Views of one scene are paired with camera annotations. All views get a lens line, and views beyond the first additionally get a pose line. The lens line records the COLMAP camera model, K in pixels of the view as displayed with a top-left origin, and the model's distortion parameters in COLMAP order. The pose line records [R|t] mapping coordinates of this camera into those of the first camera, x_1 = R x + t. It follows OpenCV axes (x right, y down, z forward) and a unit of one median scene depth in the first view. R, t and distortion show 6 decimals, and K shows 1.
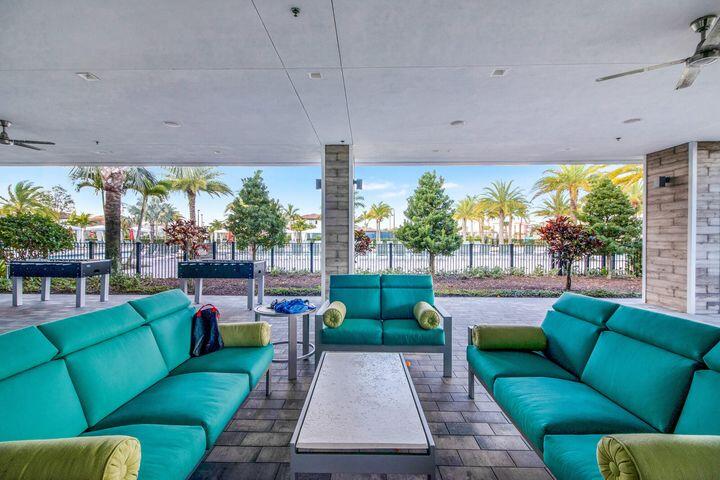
lens RADIAL K [[339.1, 0, 360.4], [0, 339.1, 241.9], [0, 0, 1]] dist [0.015702, -0.006074]
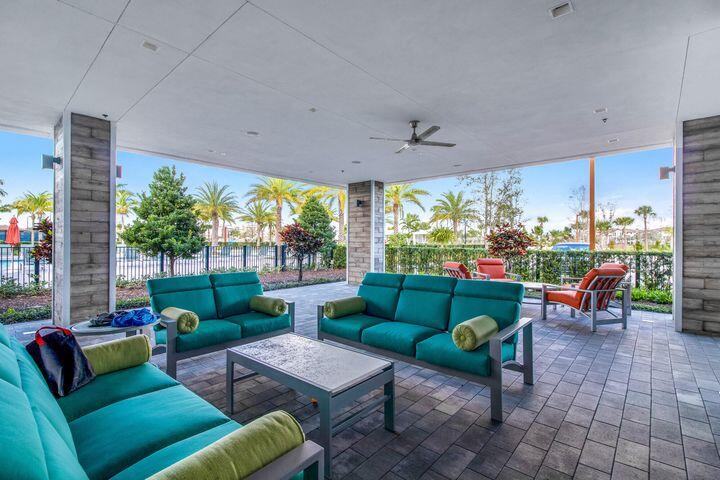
lens RADIAL K [[339.1, 0, 371.0], [0, 339.1, 243.5], [0, 0, 1]] dist [0.015702, -0.006074]
pose [[0.615611, -0.003287, 0.788043, -0.288880], [0.008484, 0.999961, -0.002456, 0.009548], [-0.788005, 0.008197, 0.615615, 0.020770]]
